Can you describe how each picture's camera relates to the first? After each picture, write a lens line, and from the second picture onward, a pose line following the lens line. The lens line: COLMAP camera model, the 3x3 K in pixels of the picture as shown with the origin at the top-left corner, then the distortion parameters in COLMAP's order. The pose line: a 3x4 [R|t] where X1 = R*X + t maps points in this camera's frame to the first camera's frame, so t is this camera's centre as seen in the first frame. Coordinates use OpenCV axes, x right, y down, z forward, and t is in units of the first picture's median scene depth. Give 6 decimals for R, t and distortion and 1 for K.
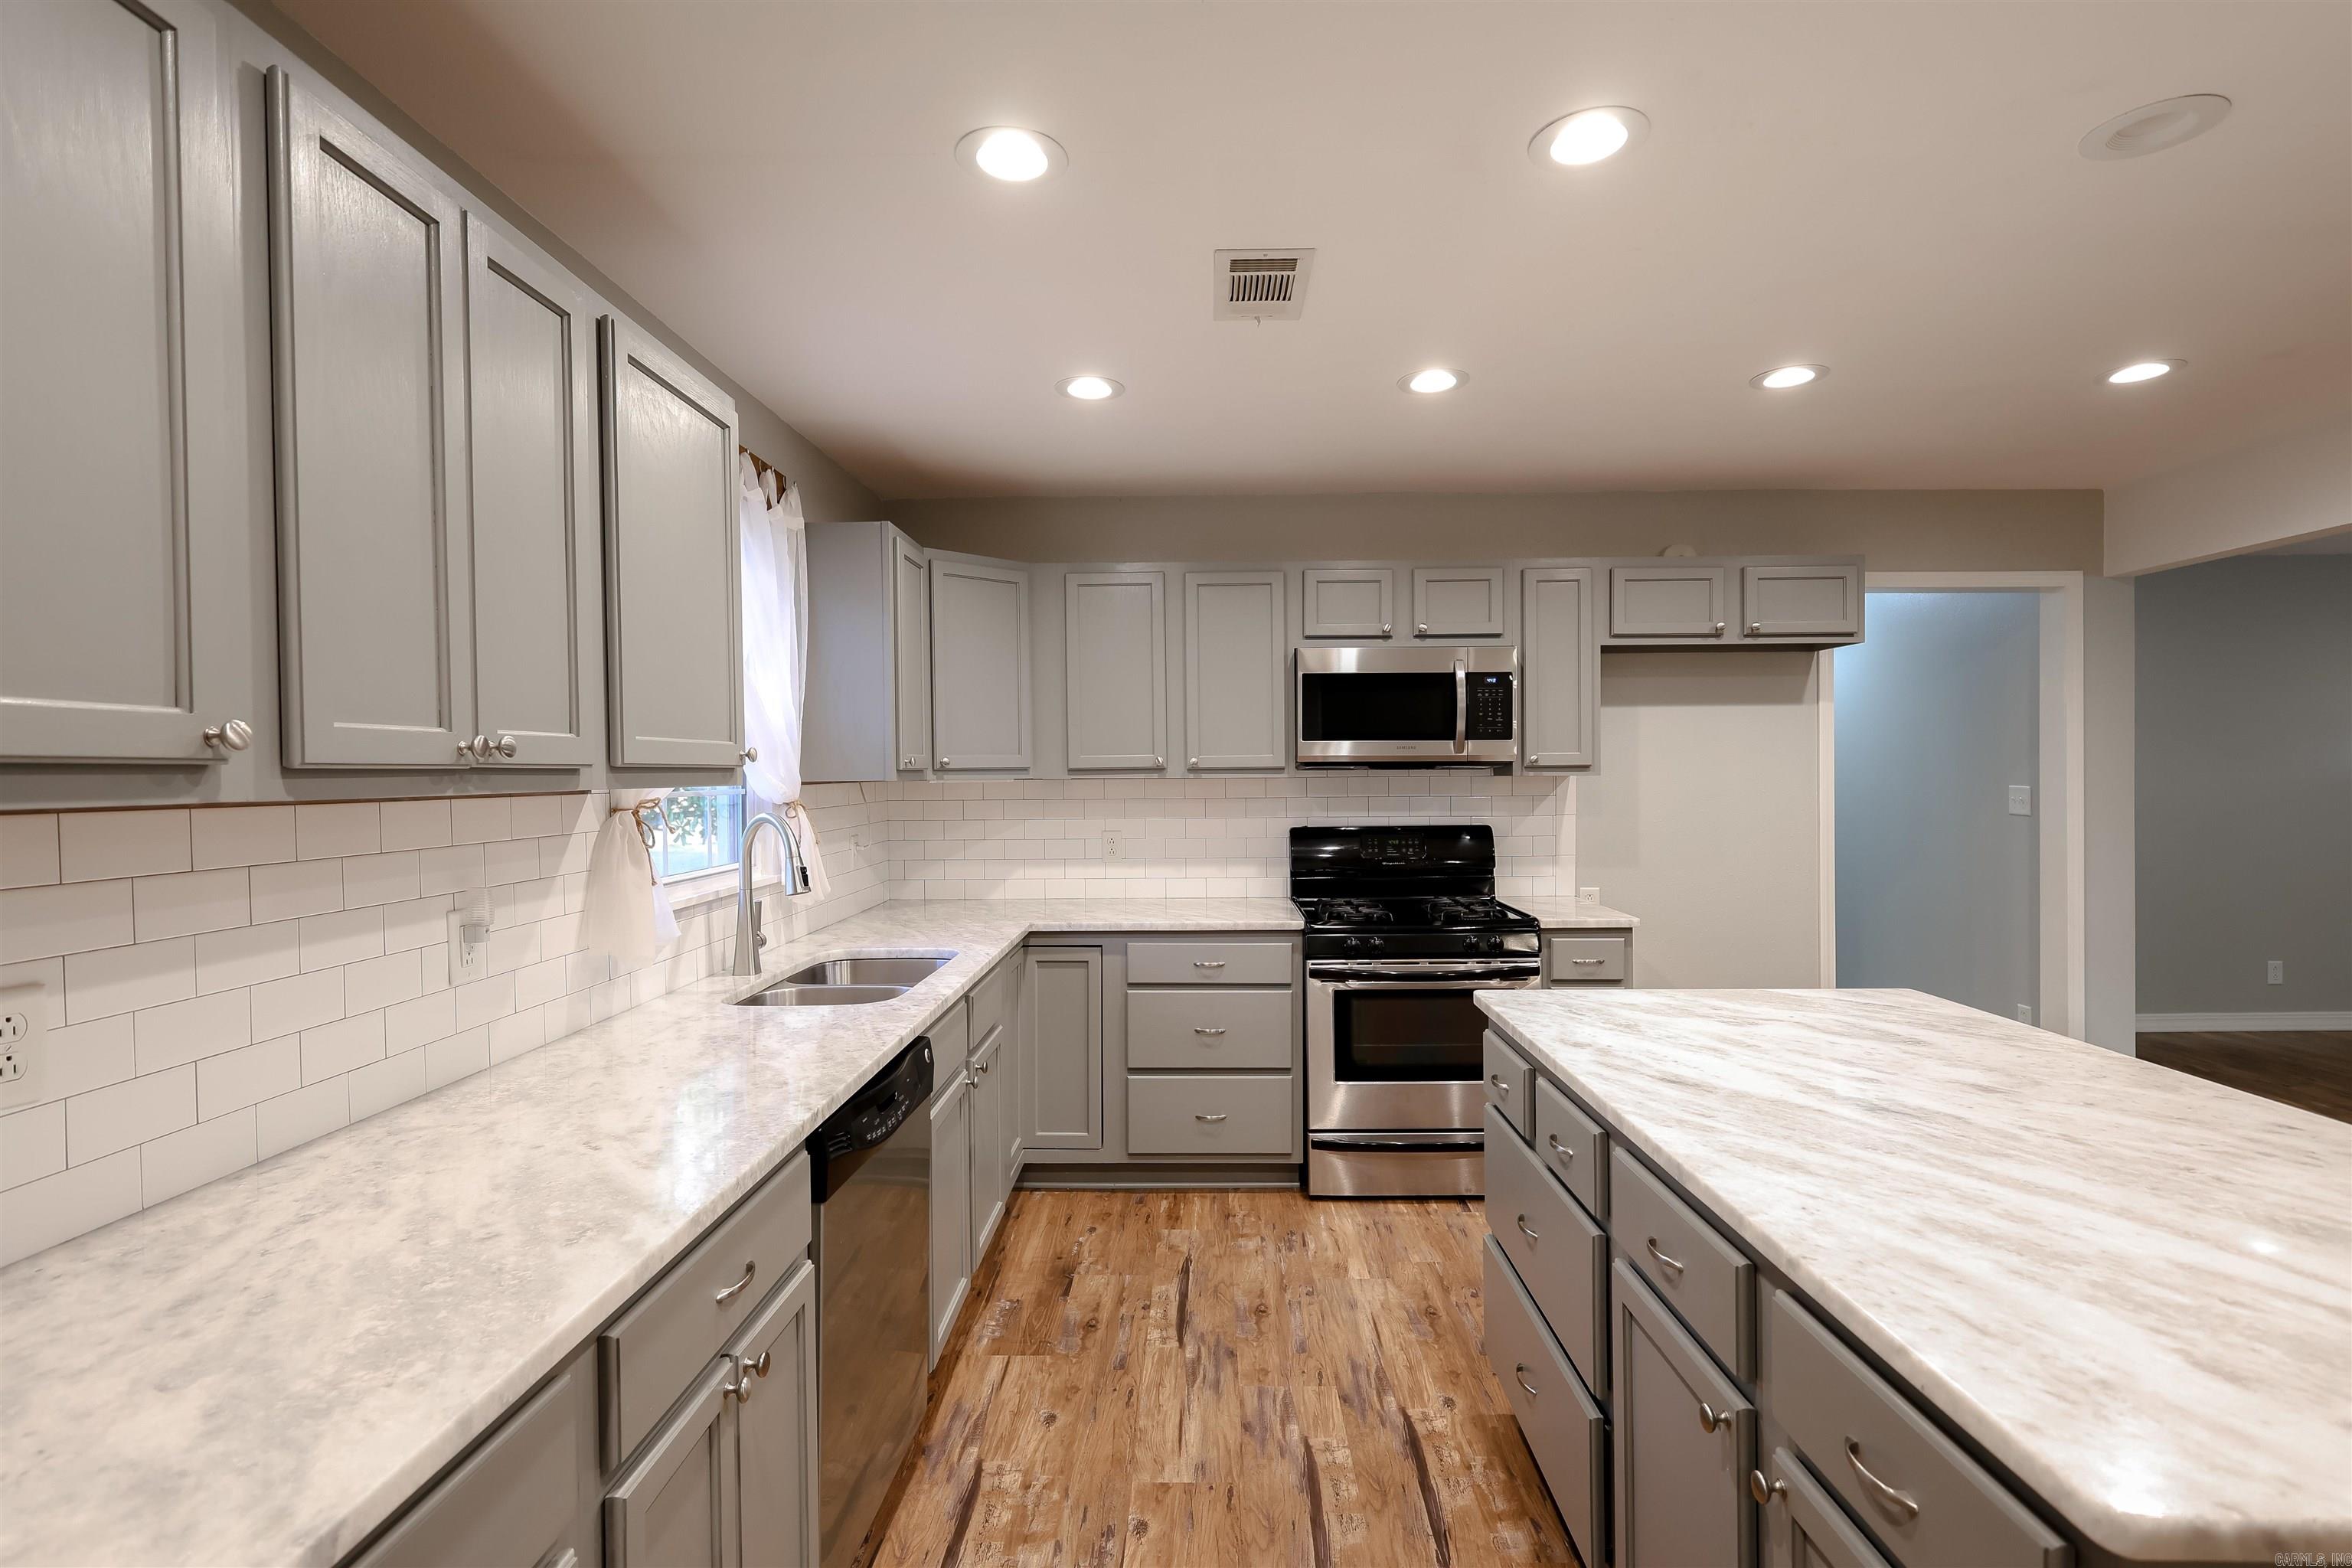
lens RADIAL K [[1119.3, 0, 1185.9], [0, 1119.3, 786.2], [0, 0, 1]] dist [0.007290, 0.000445]
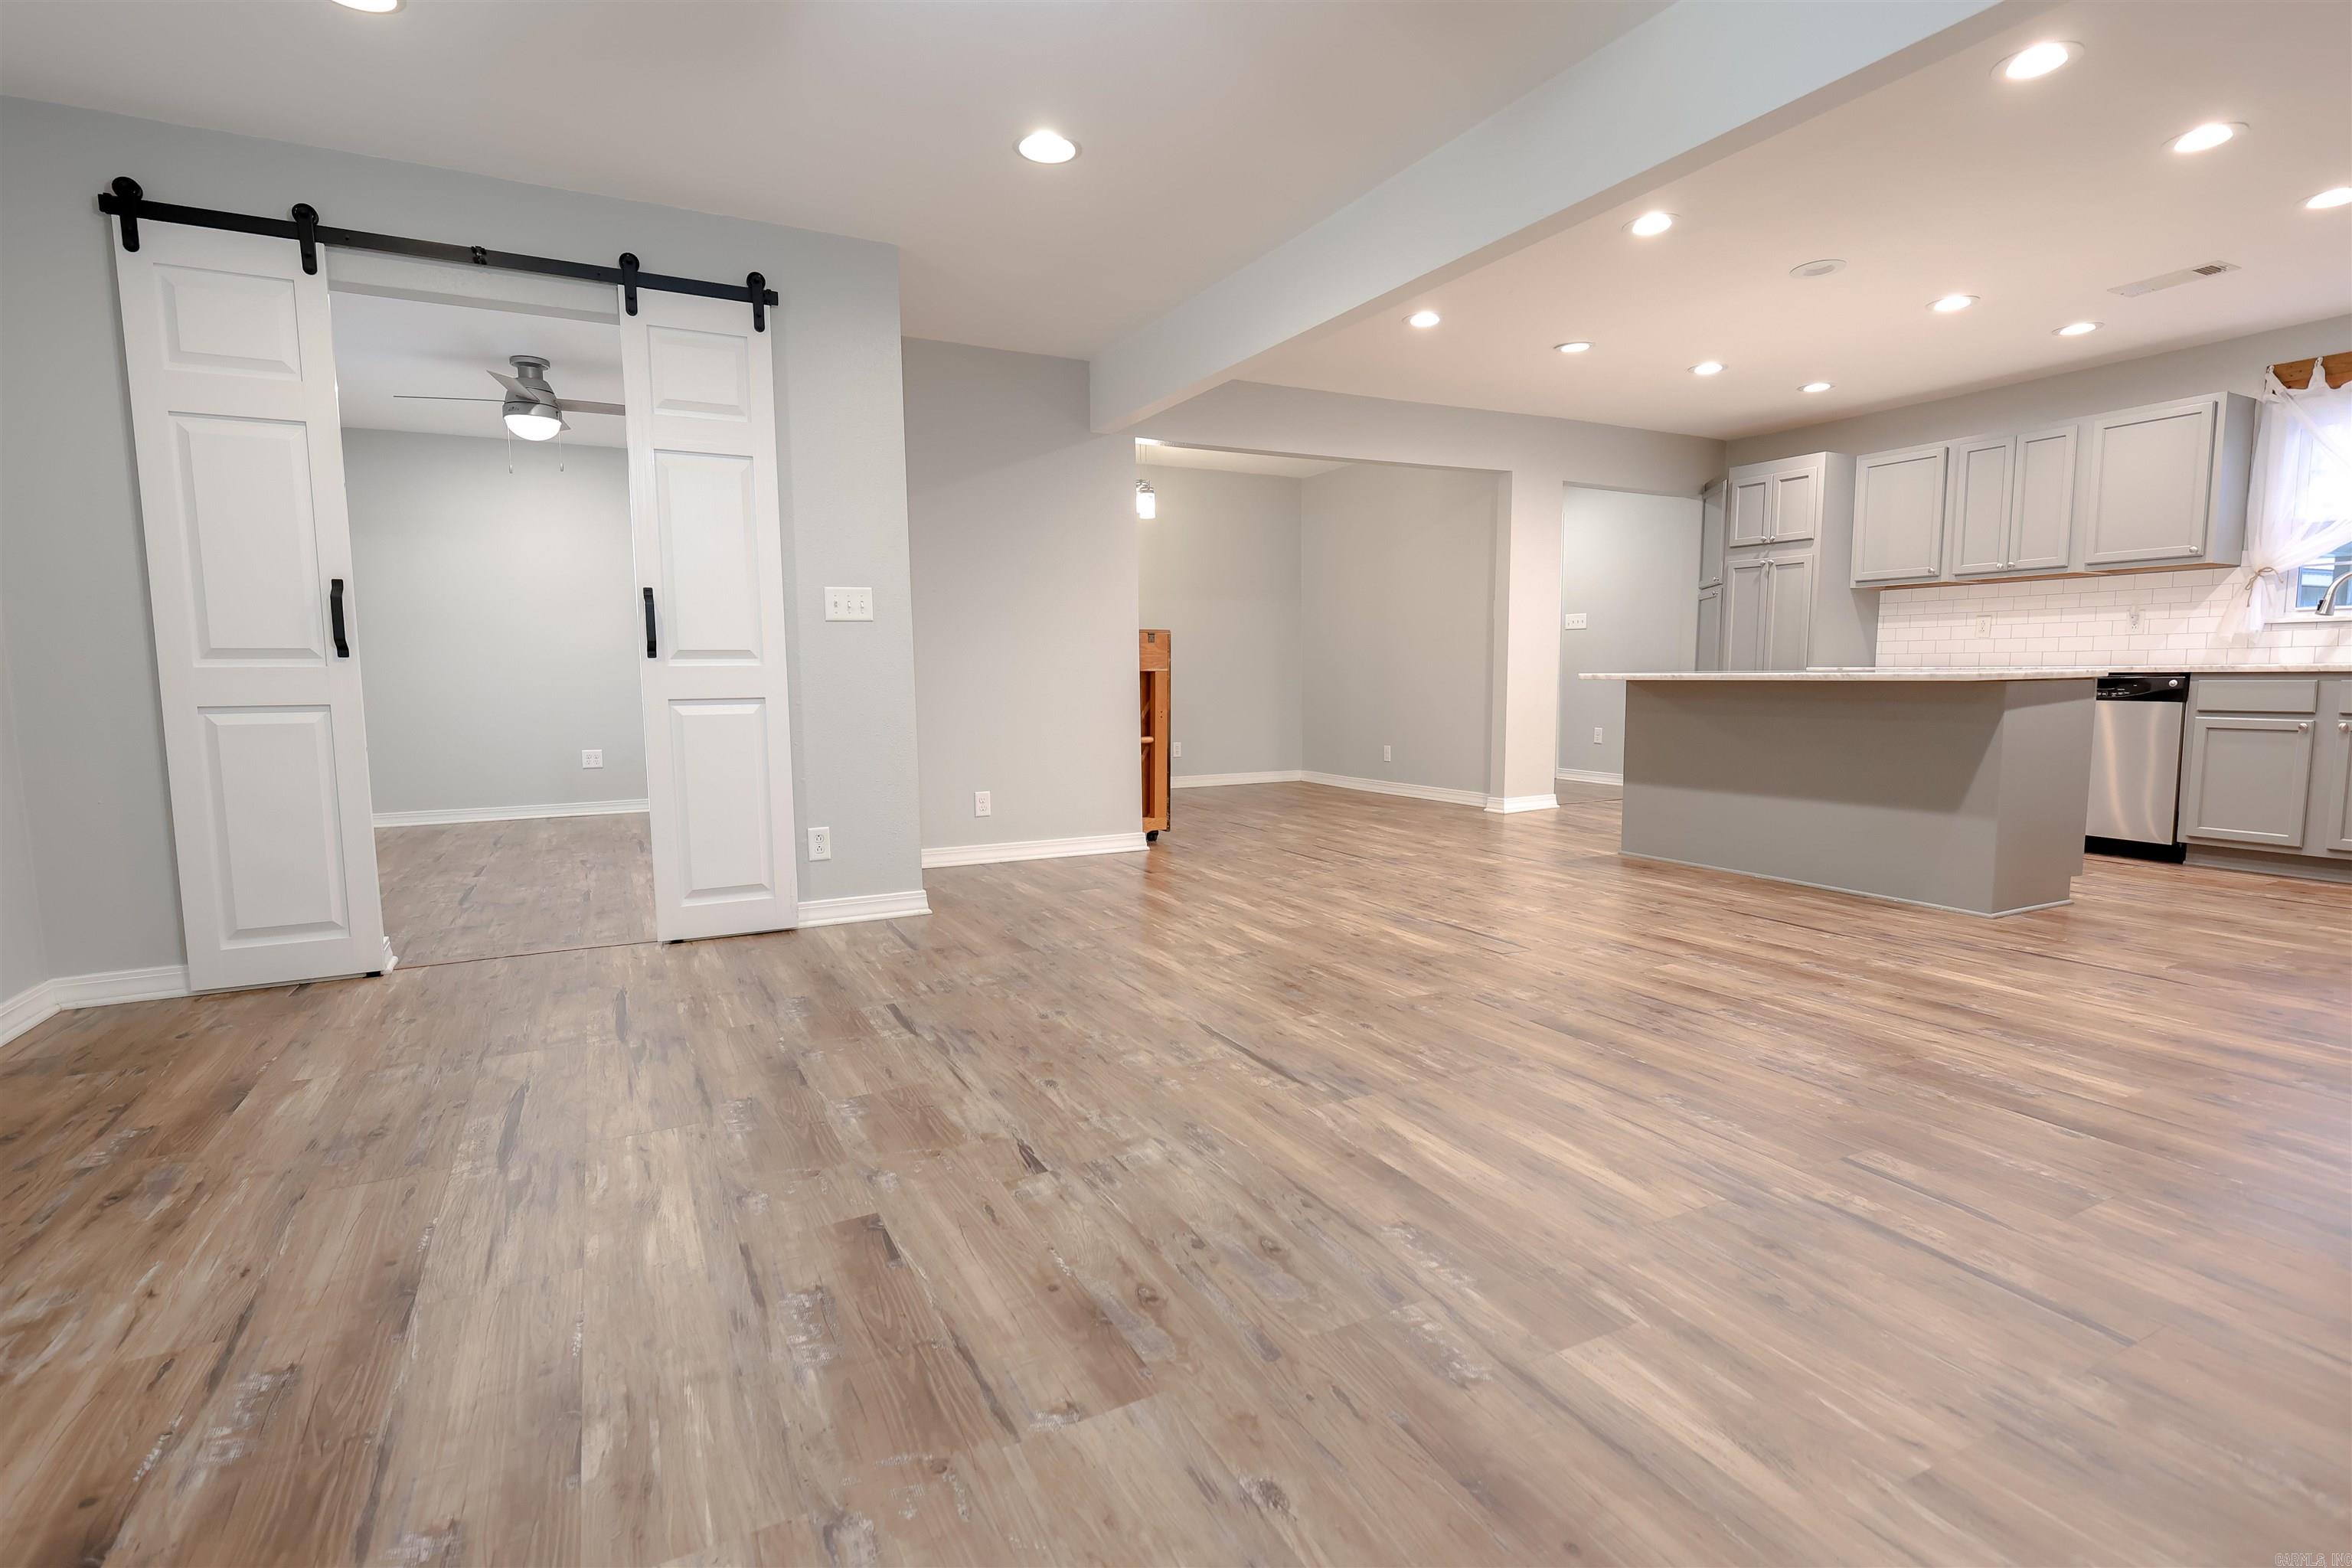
lens RADIAL K [[1115.6, 0, 1180.8], [0, 1115.6, 782.5], [0, 0, 1]] dist [0.002832, -0.000546]
pose [[-0.875933, 0.069490, -0.477402, 1.600082], [0.014982, 0.993013, 0.117053, 0.091275], [0.482200, 0.095378, -0.870854, 1.244794]]
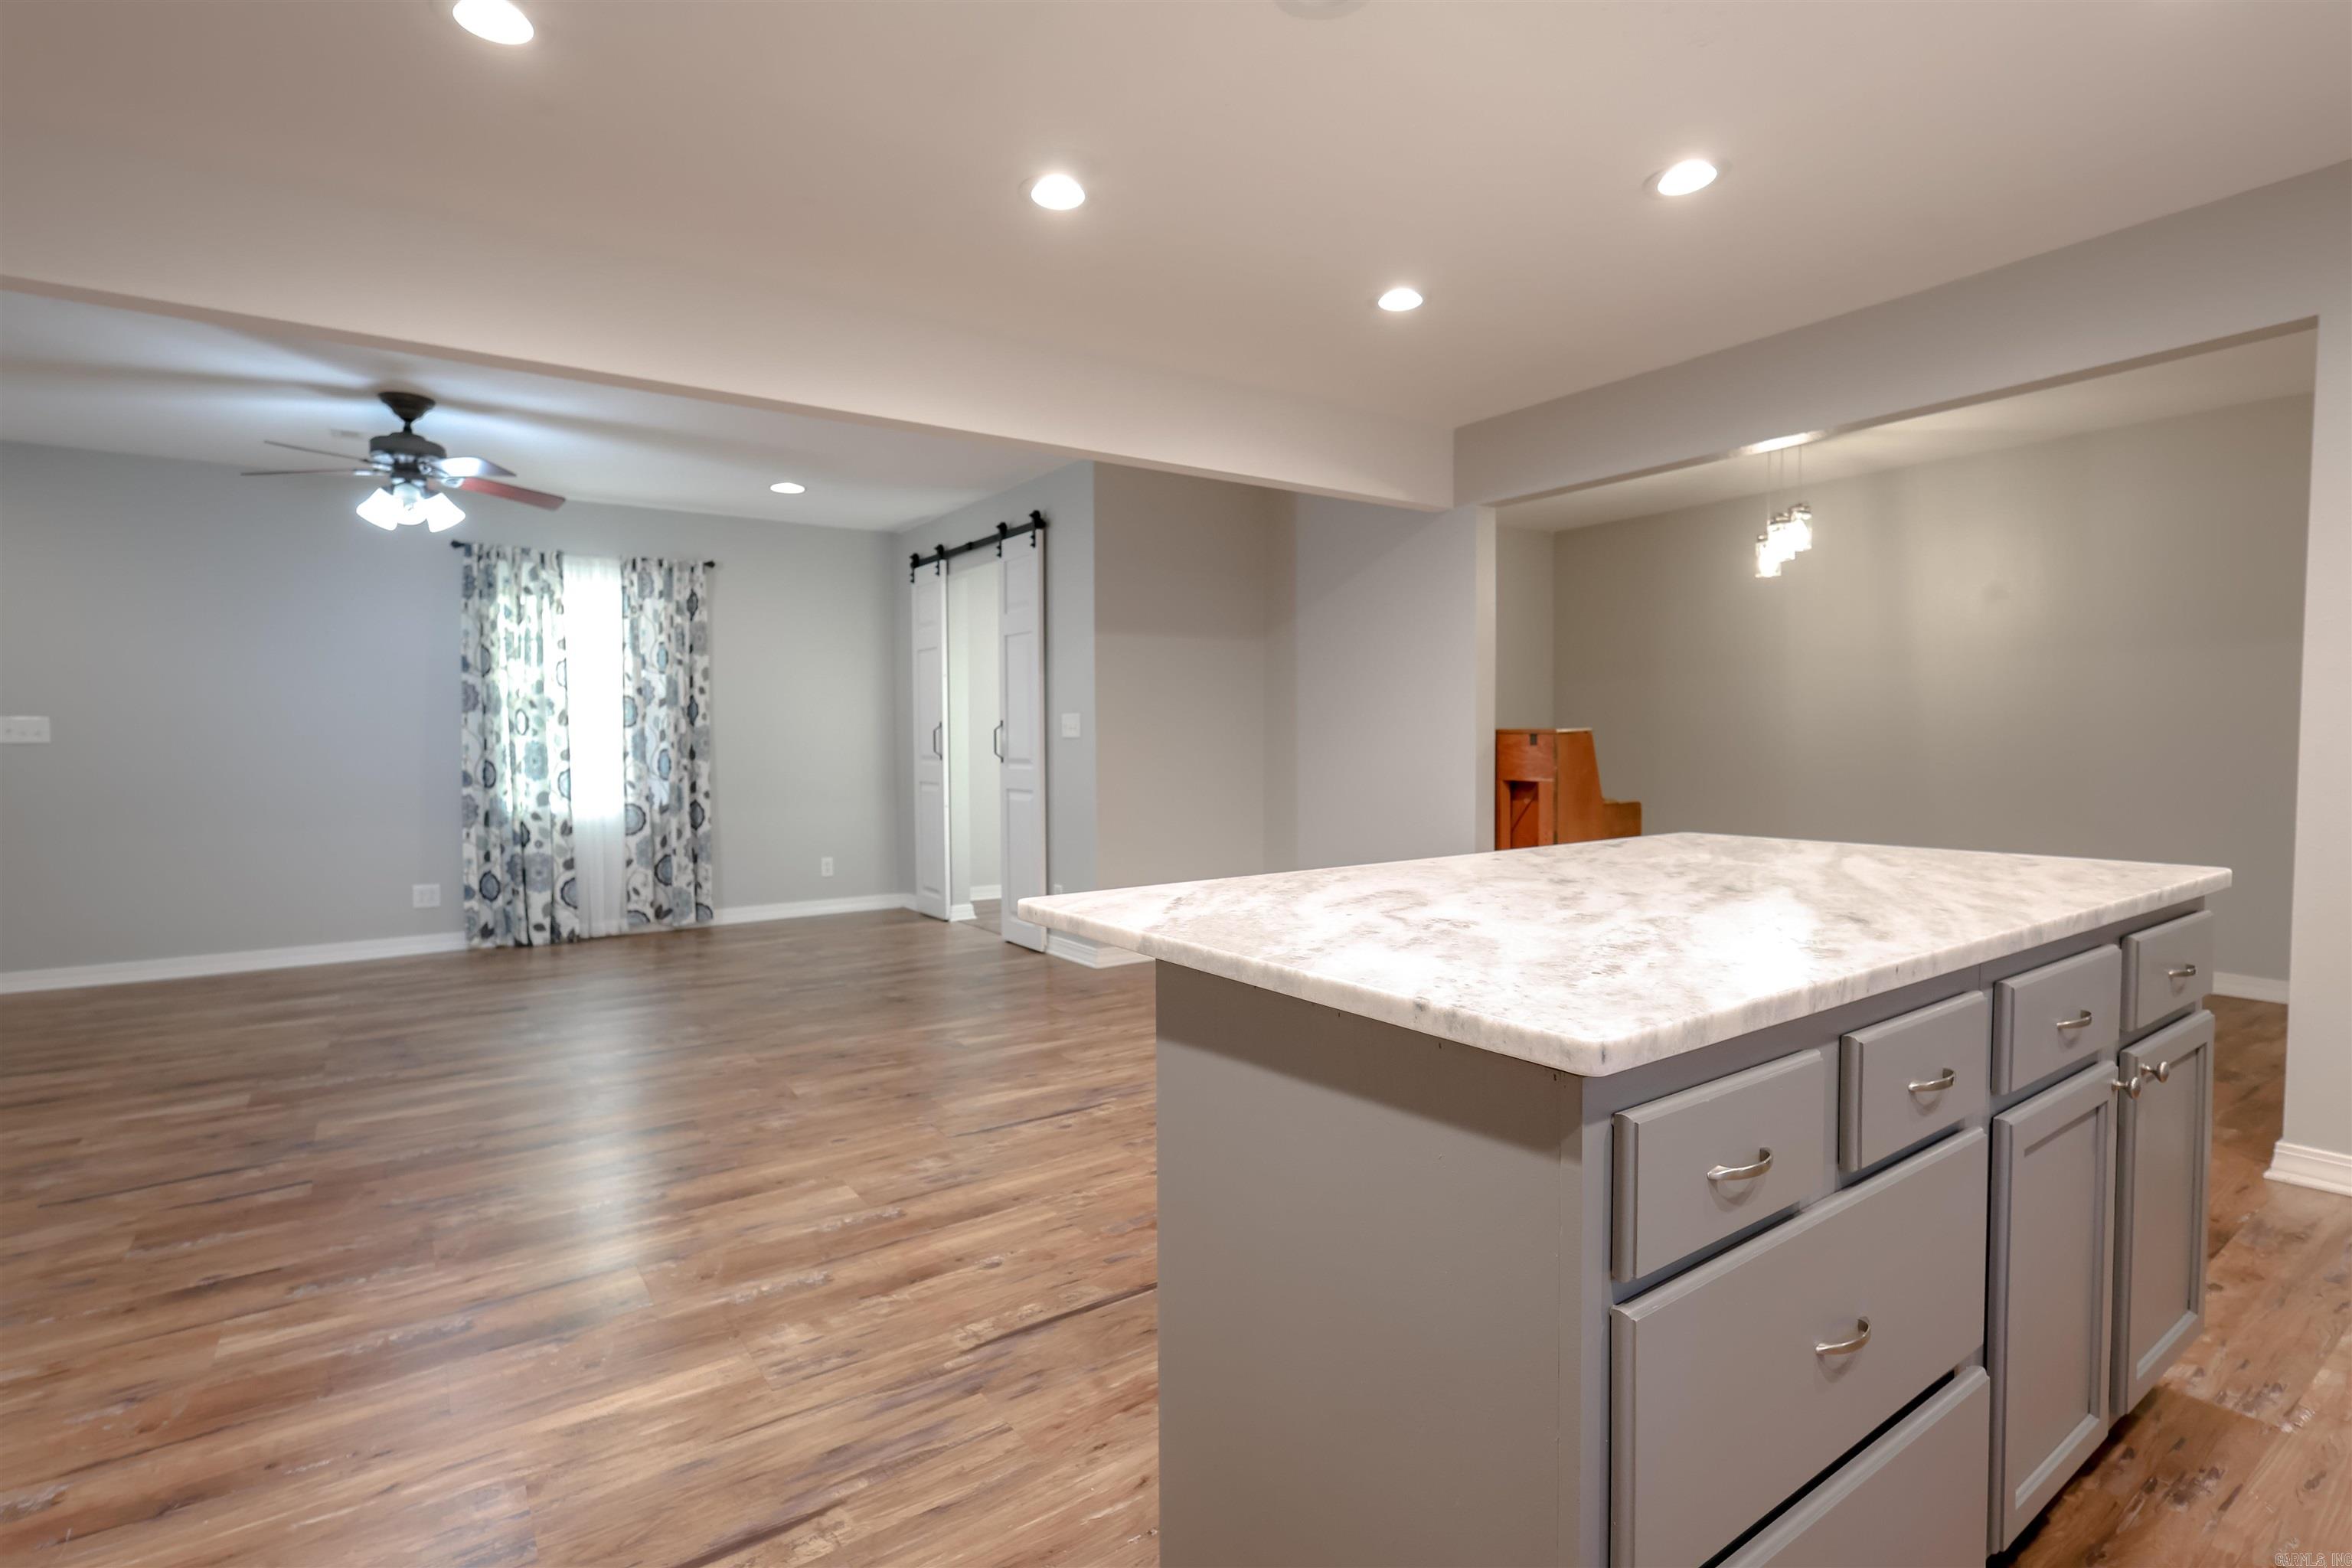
lens RADIAL K [[1115.6, 0, 1180.8], [0, 1115.6, 782.5], [0, 0, 1]] dist [0.002832, -0.000546]
pose [[-0.592384, -0.019157, 0.805428, 0.040597], [0.023068, 0.998904, 0.040725, 0.059015], [-0.805326, 0.042705, -0.591293, 0.883555]]
